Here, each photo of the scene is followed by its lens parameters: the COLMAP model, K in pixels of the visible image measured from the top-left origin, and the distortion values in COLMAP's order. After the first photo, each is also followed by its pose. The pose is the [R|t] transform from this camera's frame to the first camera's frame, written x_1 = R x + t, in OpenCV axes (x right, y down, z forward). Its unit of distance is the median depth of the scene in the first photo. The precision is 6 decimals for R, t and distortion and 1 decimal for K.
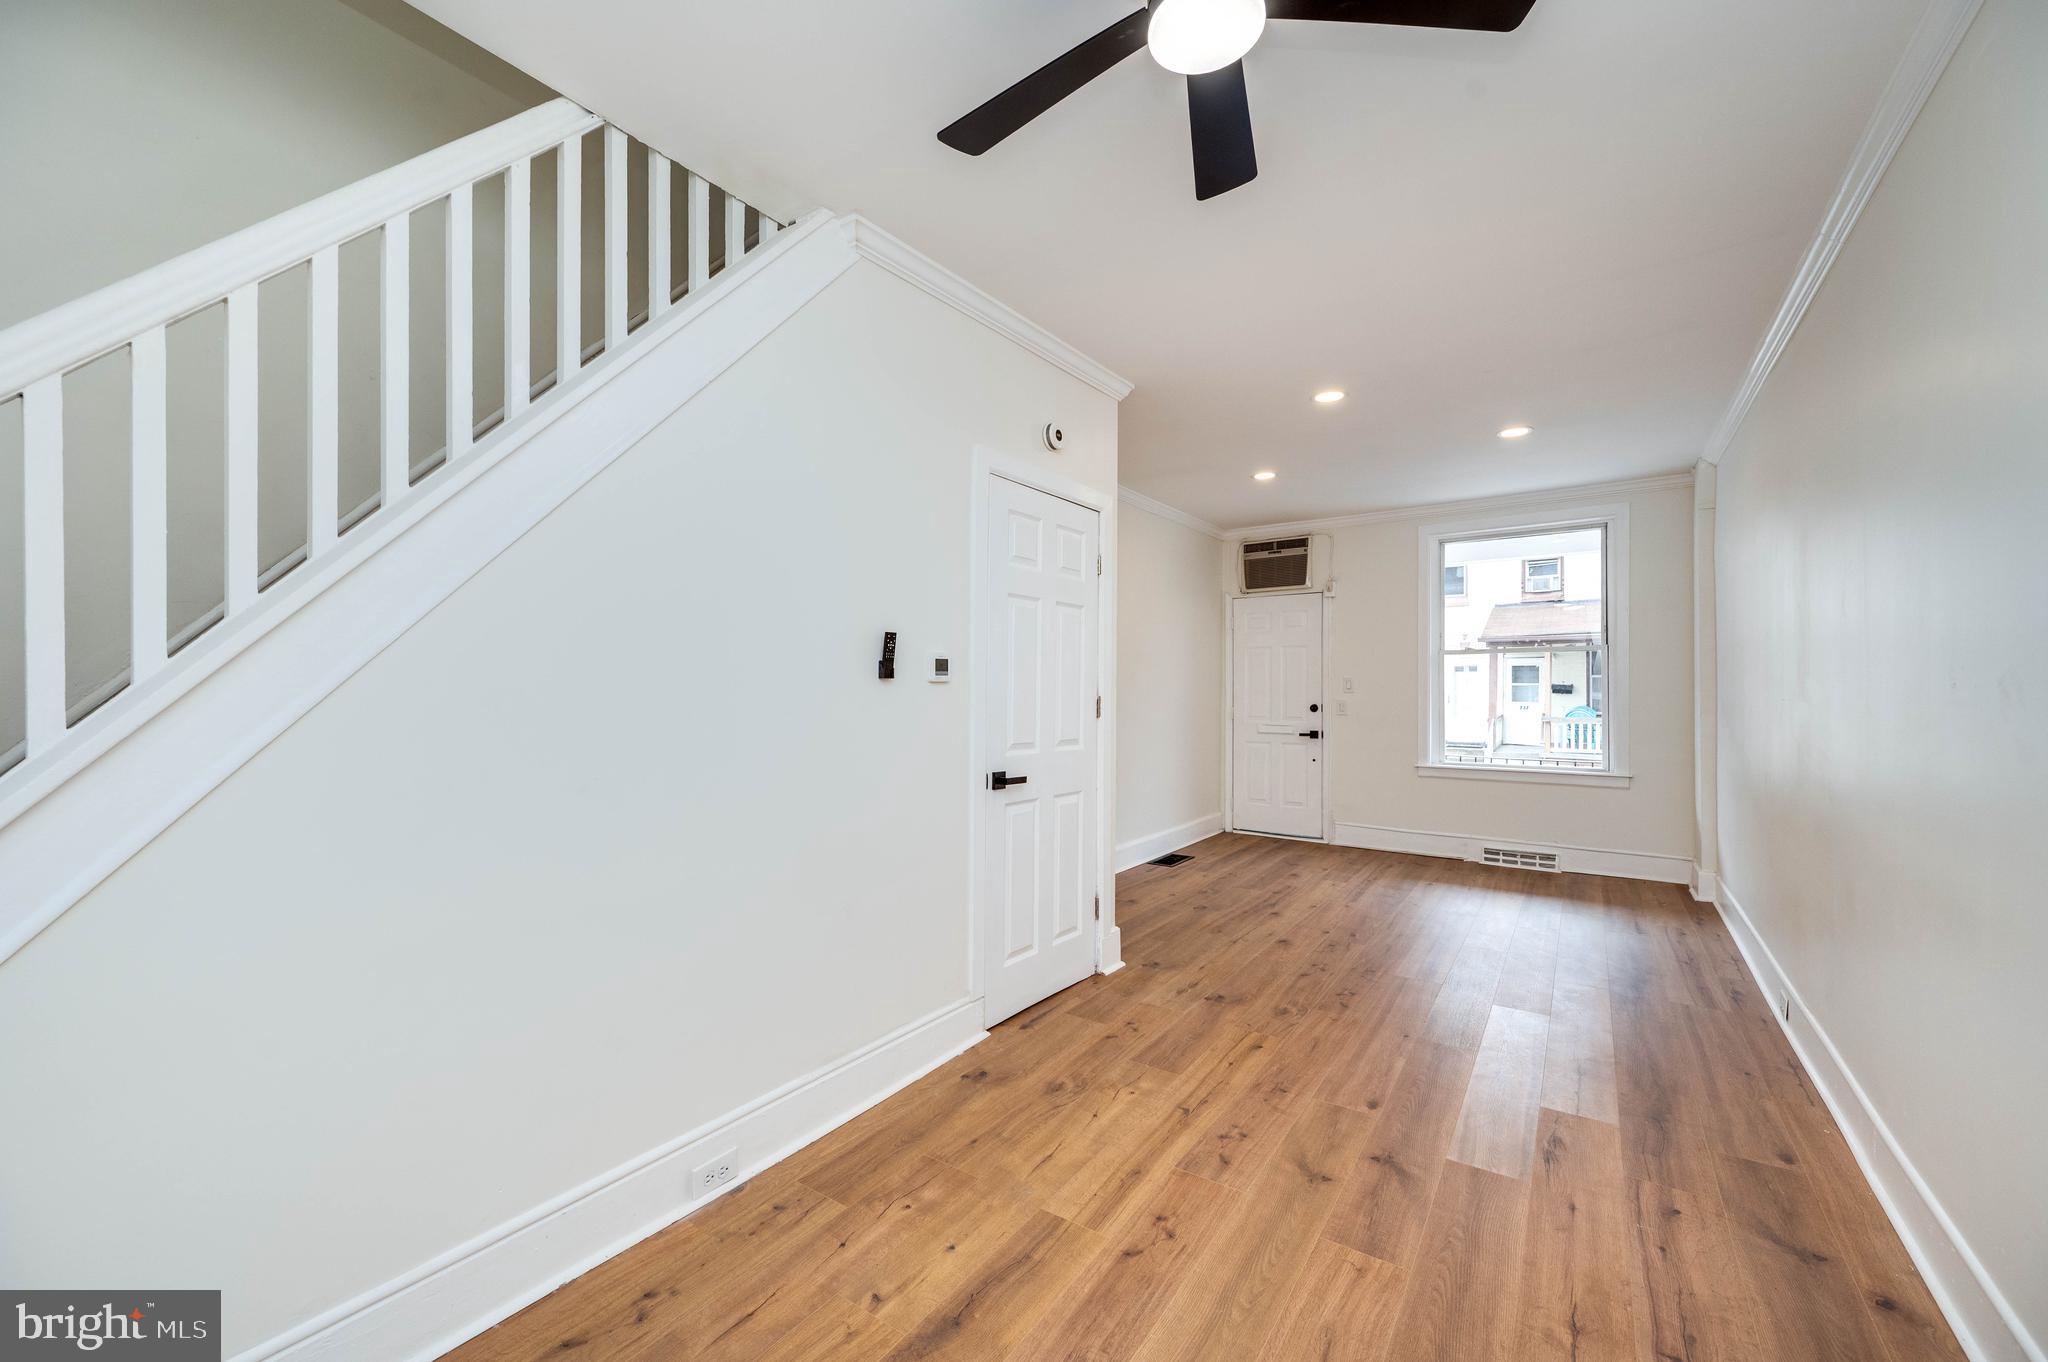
lens RADIAL K [[820.7, 0, 1025.5], [0, 820.7, 685.5], [0, 0, 1]] dist [-0.001214, -0.000253]
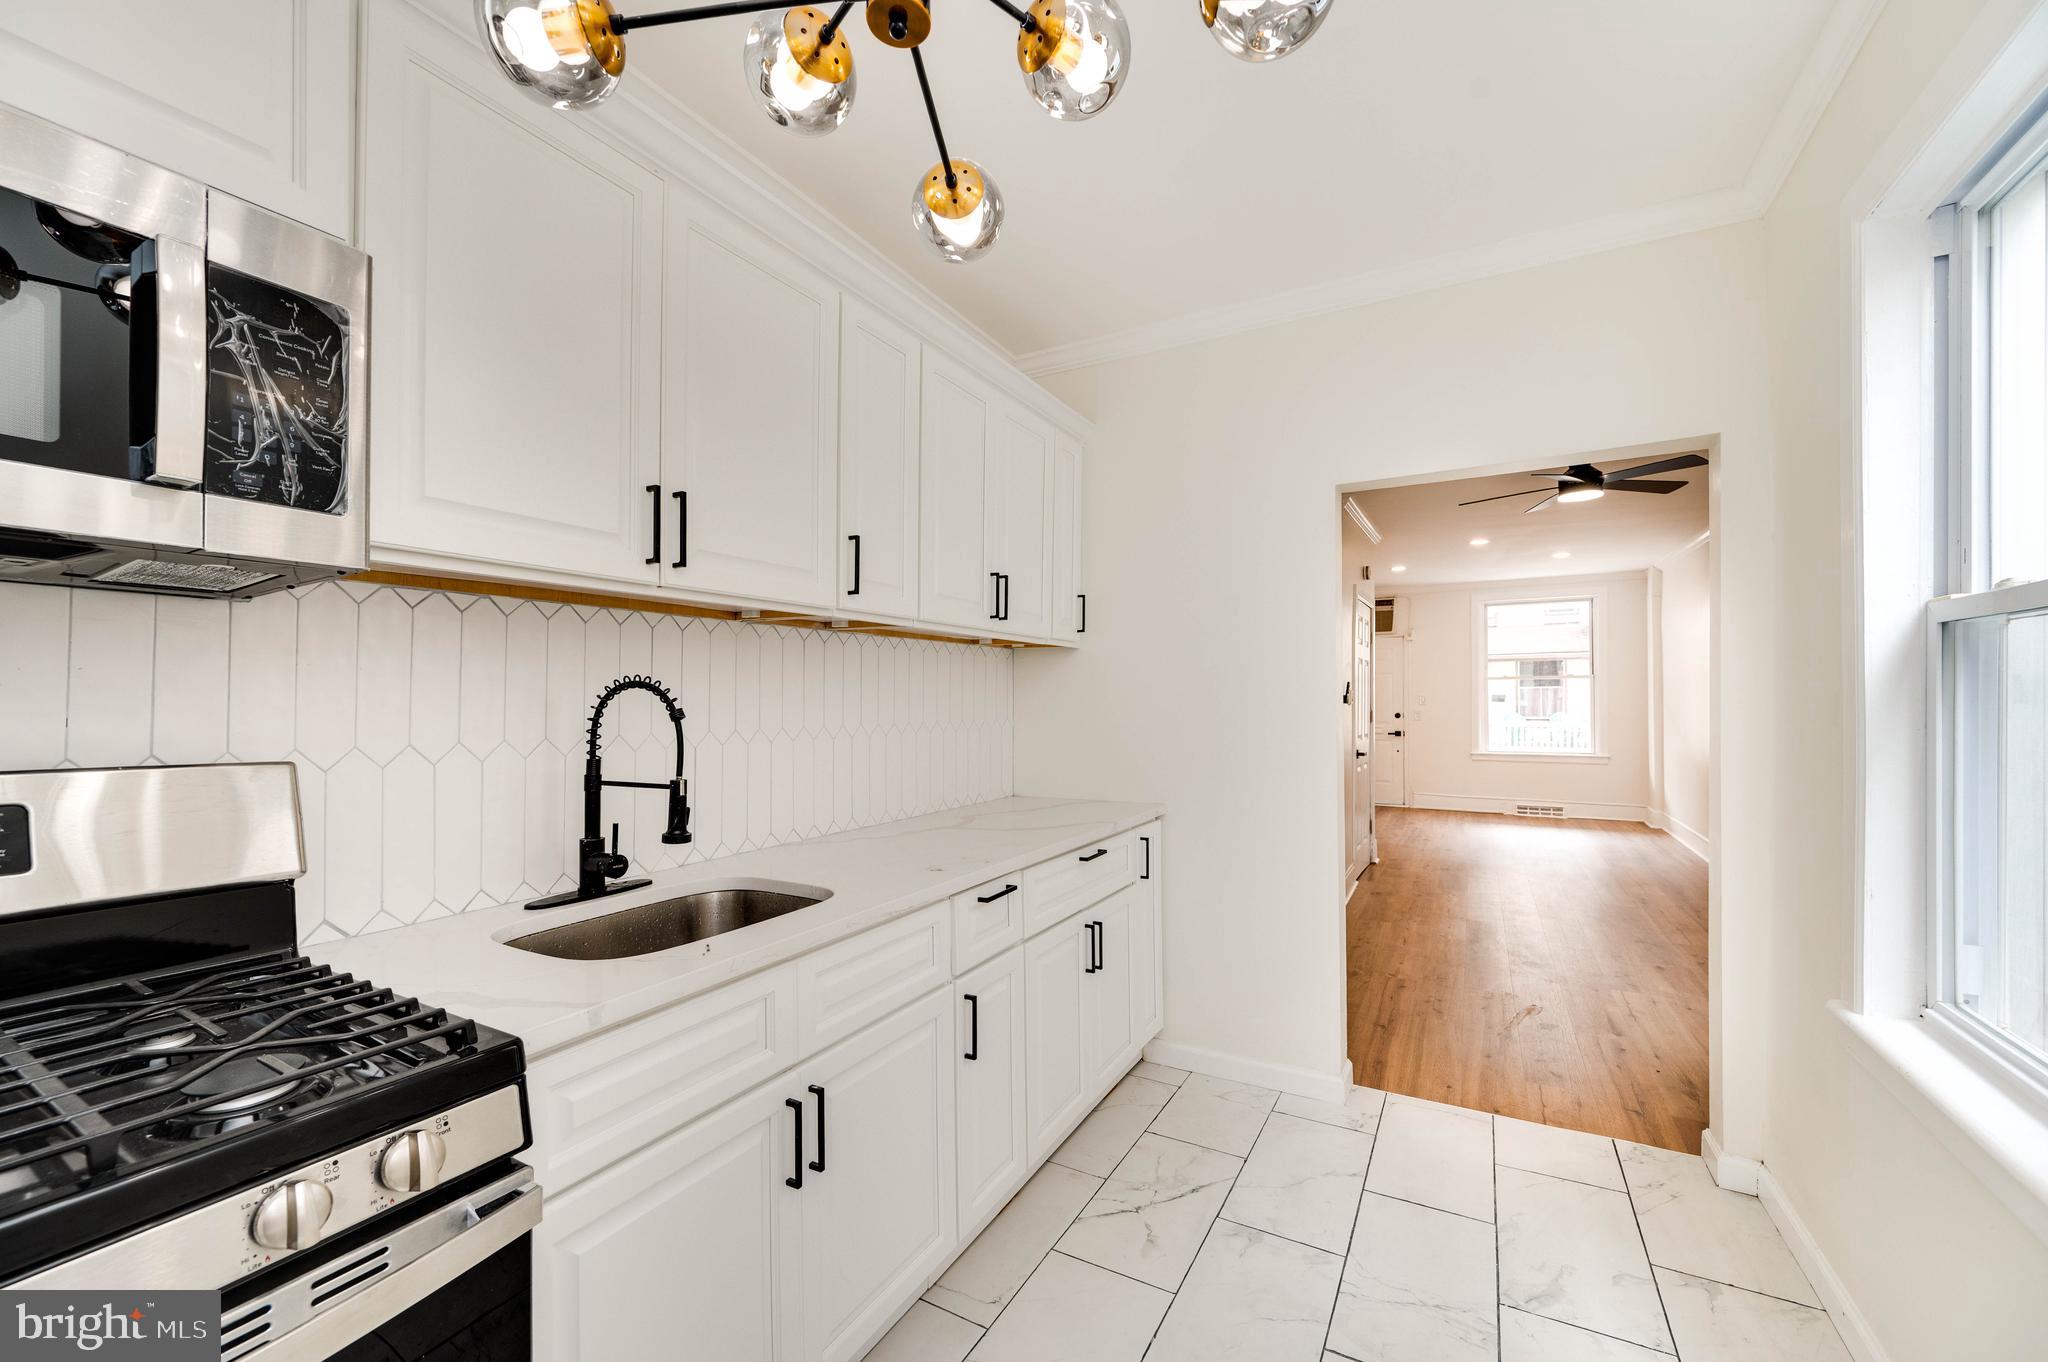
lens RADIAL K [[820.7, 0, 1025.5], [0, 820.7, 685.5], [0, 0, 1]] dist [-0.001214, -0.000253]
pose [[0.994833, 0.000263, 0.101528, -1.216364], [0.000334, 0.999983, -0.005864, -0.046752], [-0.101528, 0.005868, 0.994815, -1.051356]]
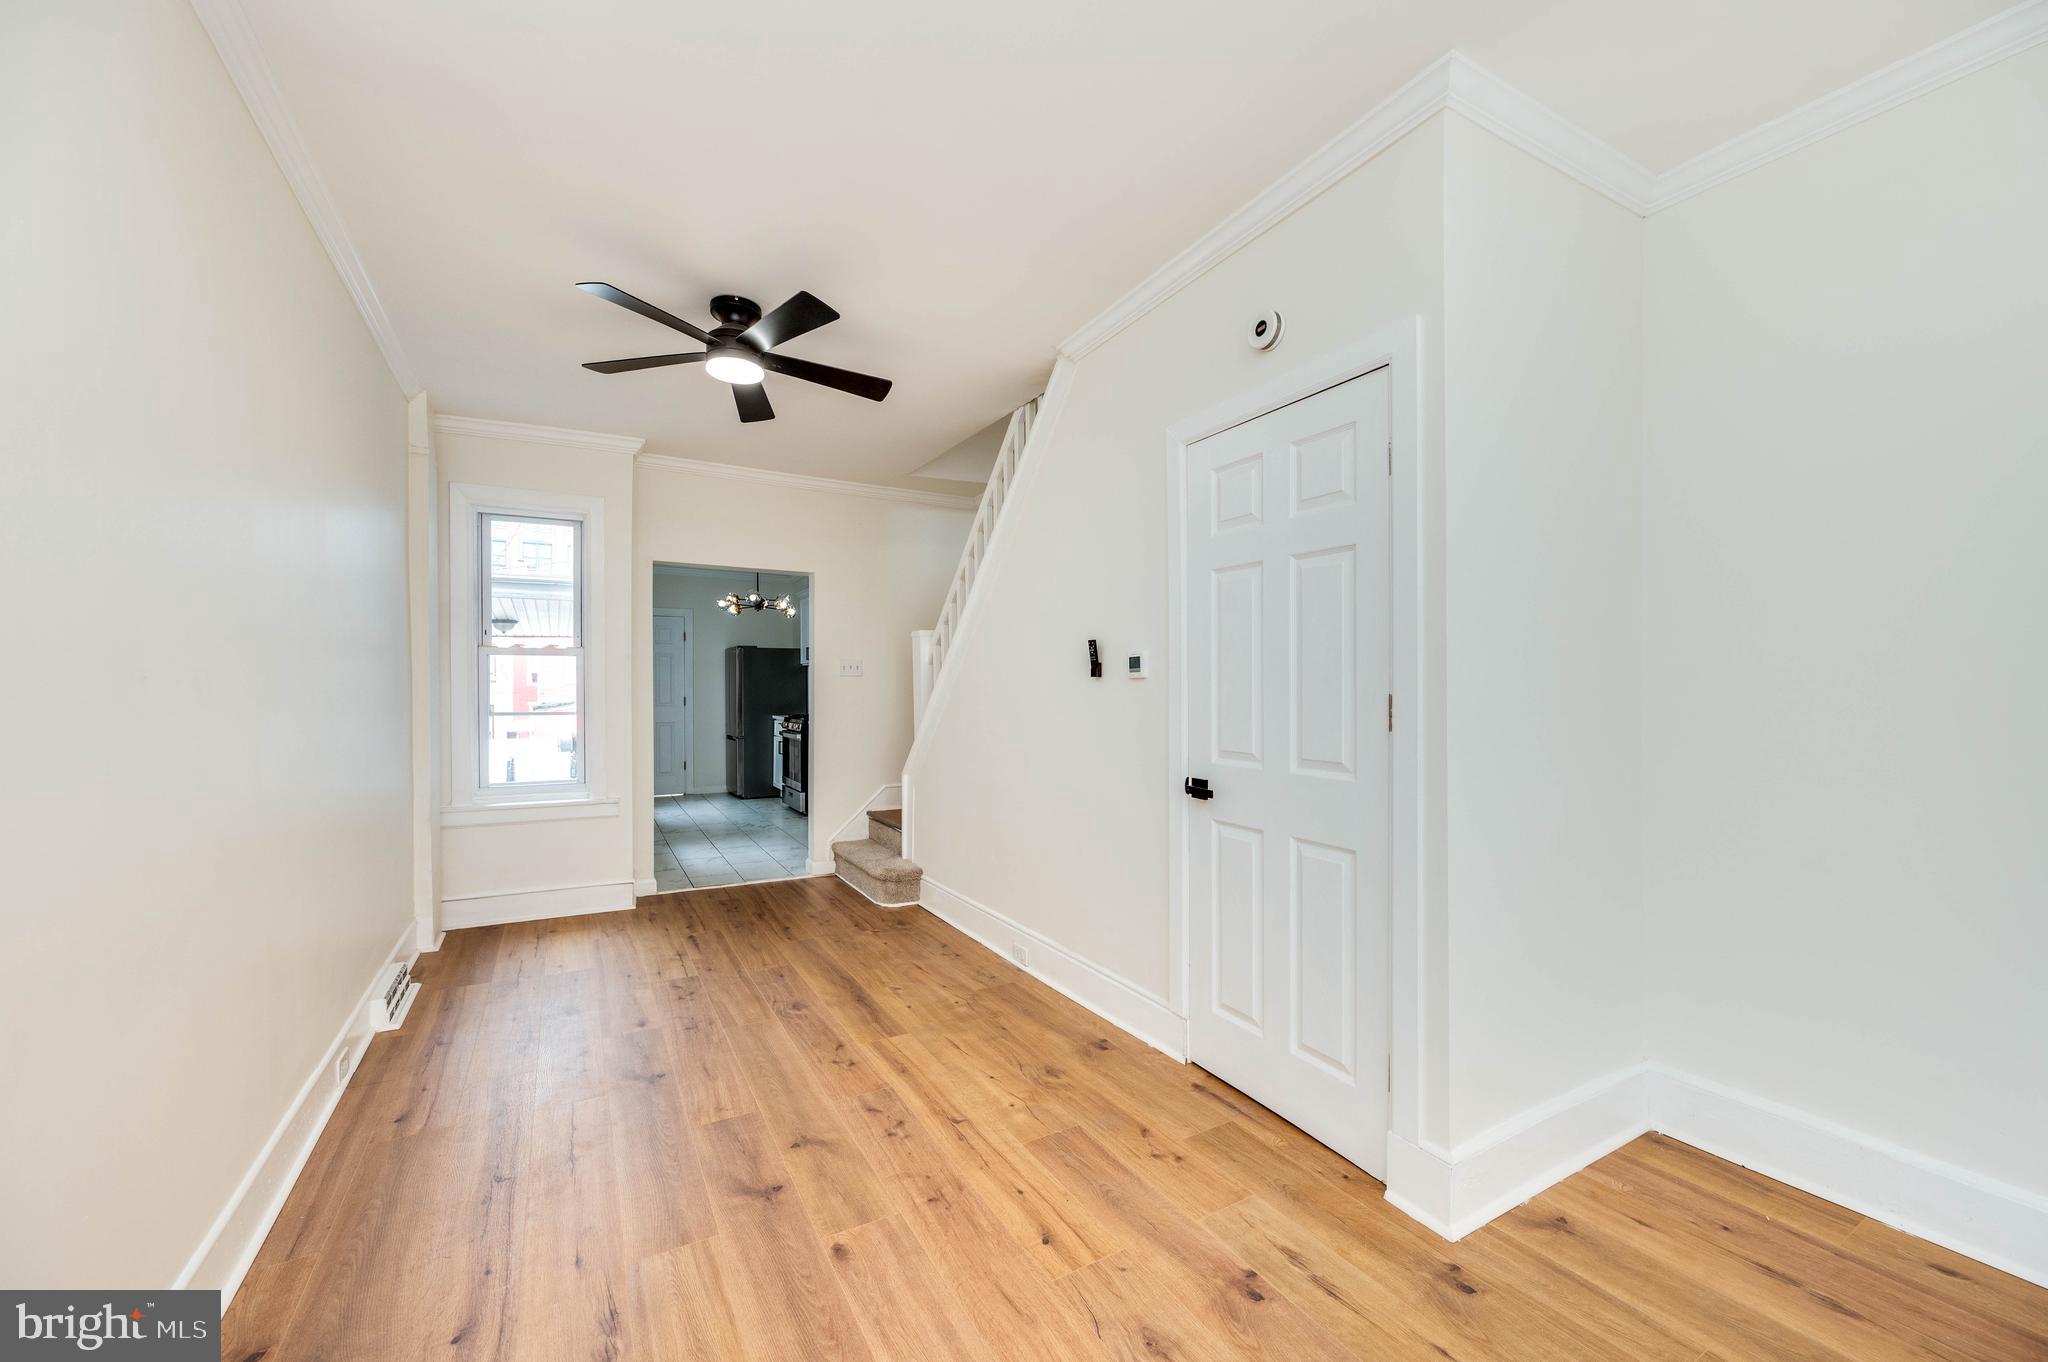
lens RADIAL K [[820.7, 0, 1025.5], [0, 820.7, 685.5], [0, 0, 1]] dist [-0.001214, -0.000253]
pose [[-0.444568, -0.003037, -0.895740, 0.974901], [0.009132, 0.999927, -0.007923, 0.012853], [0.895699, -0.011703, -0.444507, 1.432682]]
